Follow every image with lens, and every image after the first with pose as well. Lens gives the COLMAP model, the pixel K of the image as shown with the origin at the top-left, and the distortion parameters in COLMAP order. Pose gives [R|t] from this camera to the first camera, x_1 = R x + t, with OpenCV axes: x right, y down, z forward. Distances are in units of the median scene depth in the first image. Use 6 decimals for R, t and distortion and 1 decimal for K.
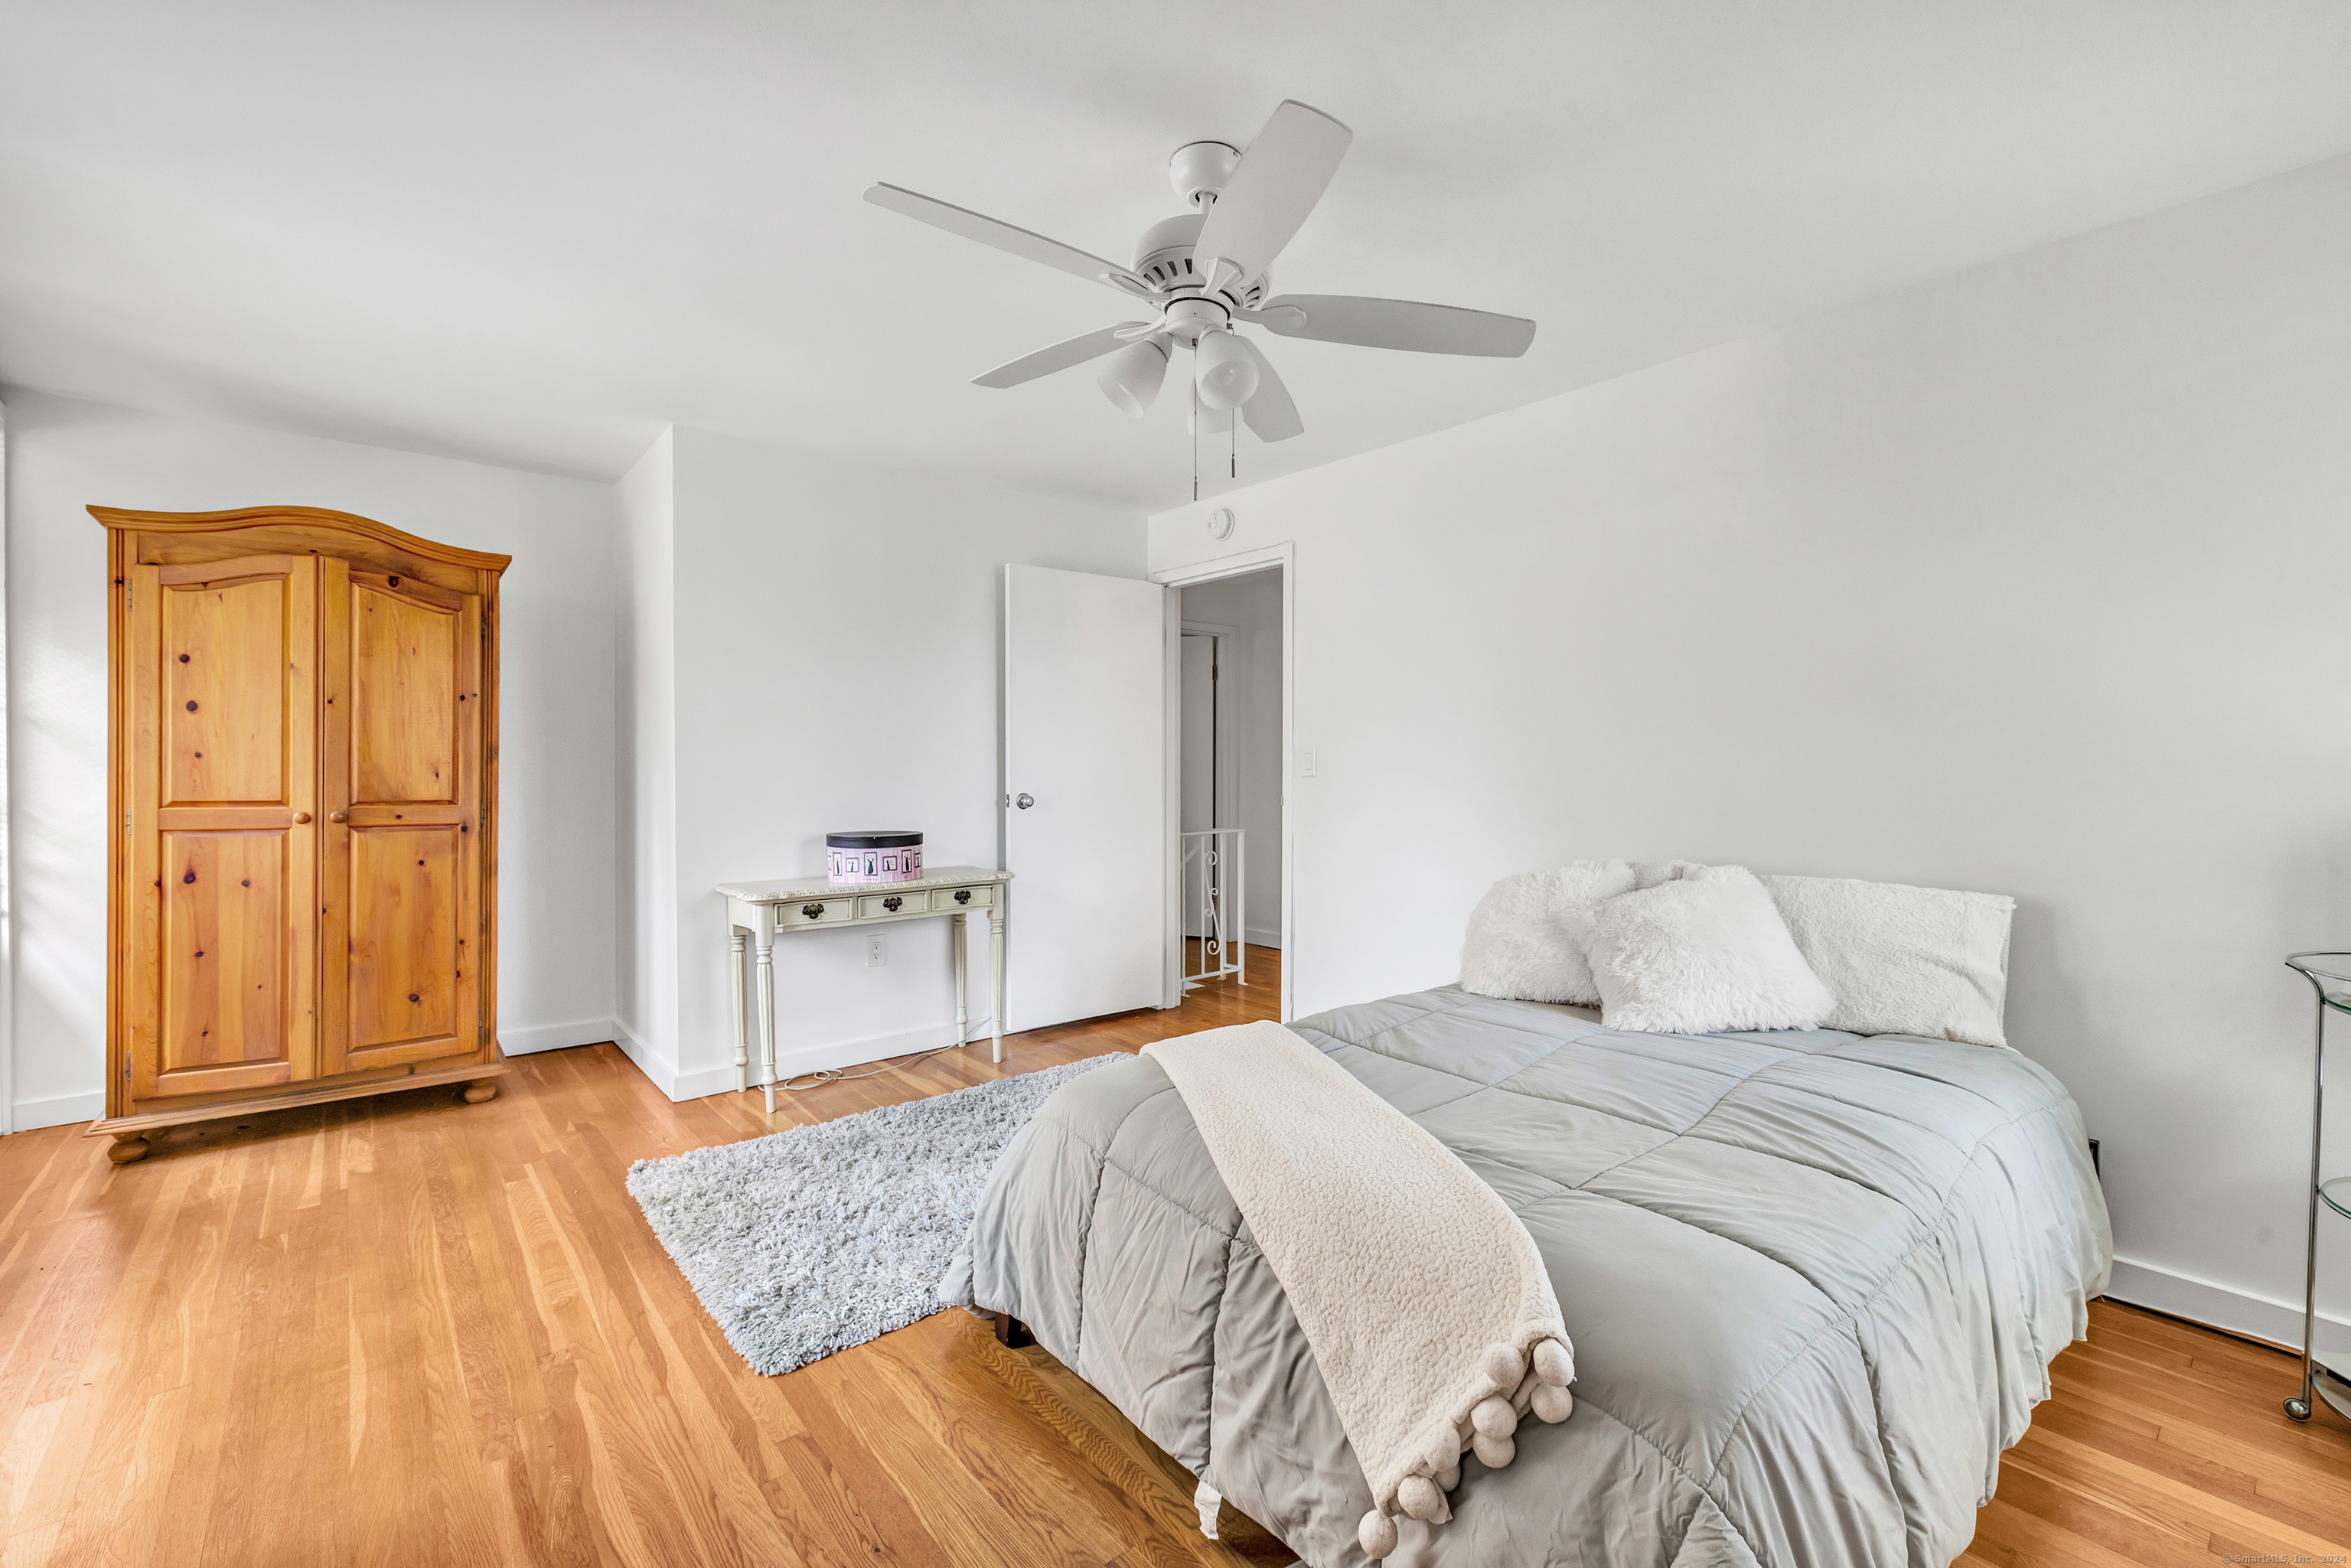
lens RADIAL K [[1007.1, 0, 1175.5], [0, 1007.1, 767.5], [0, 0, 1]] dist [0.000223, 0.000023]
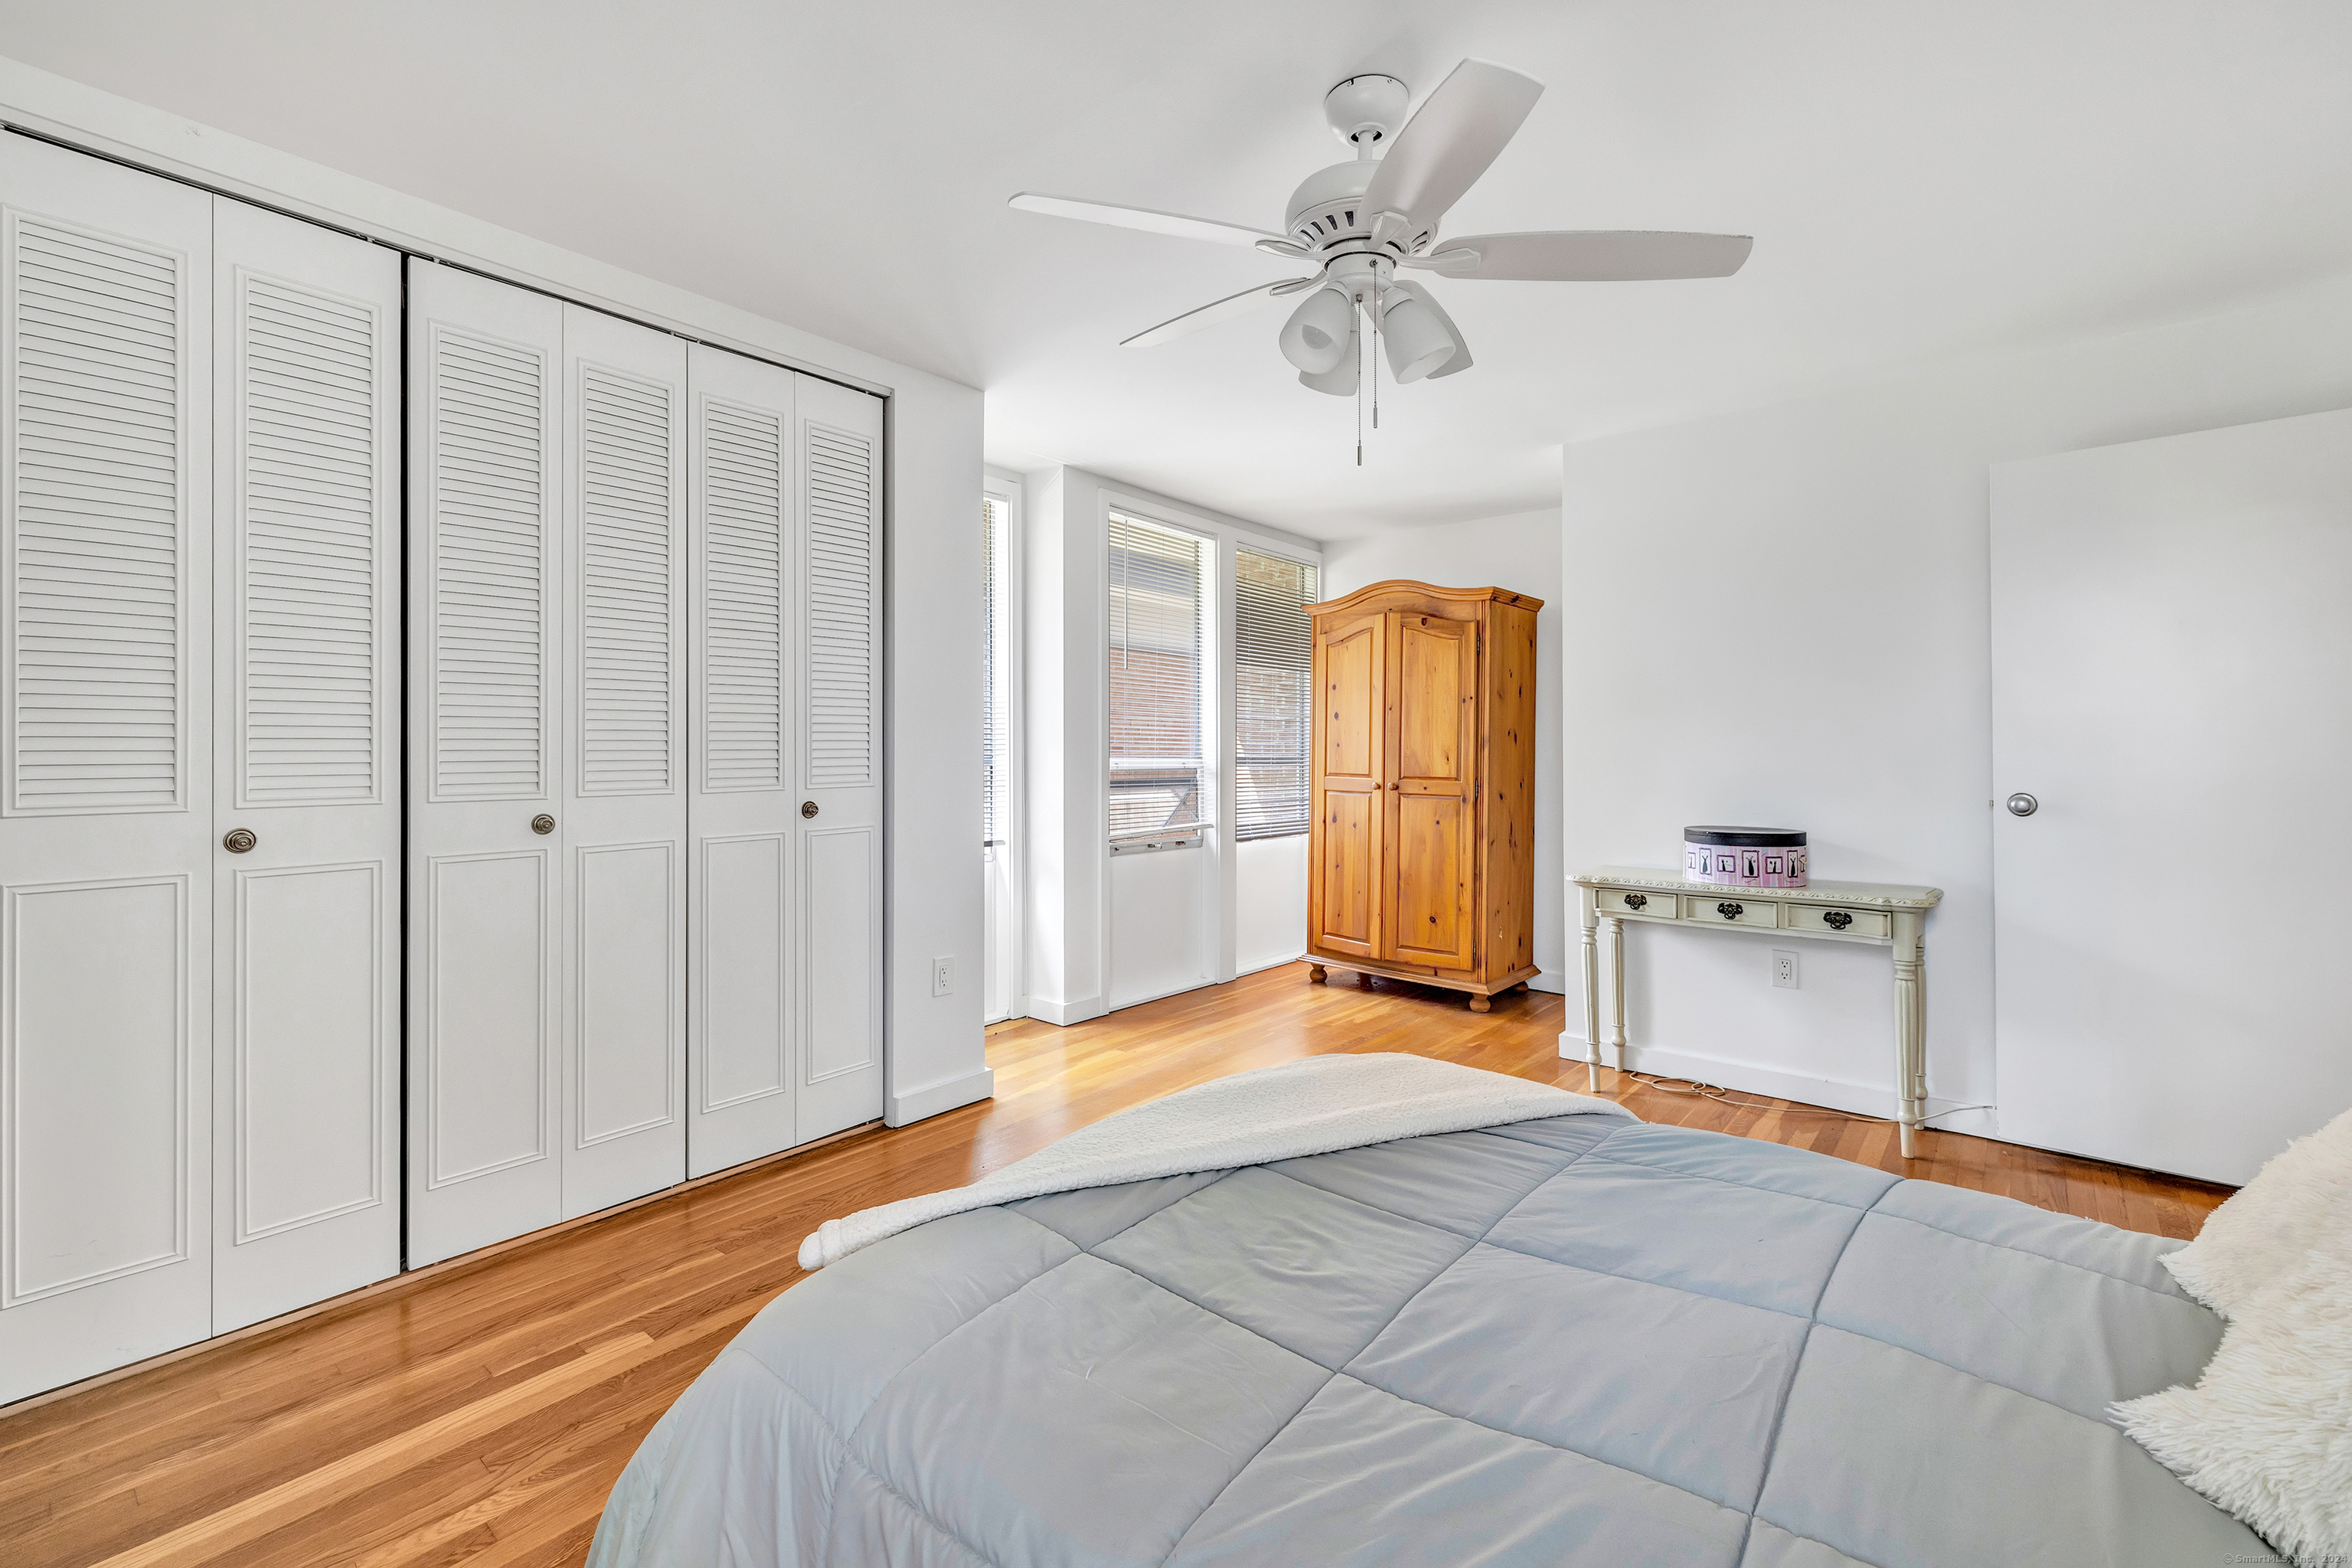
lens RADIAL K [[990.4, 0, 1177.1], [0, 990.4, 738.1], [0, 0, 1]] dist [0.000028, -0.000005]
pose [[0.179478, -0.013864, -0.983664, 0.523914], [-0.005367, 0.999872, -0.015072, 0.001791], [0.983747, 0.007984, 0.179381, 0.407949]]
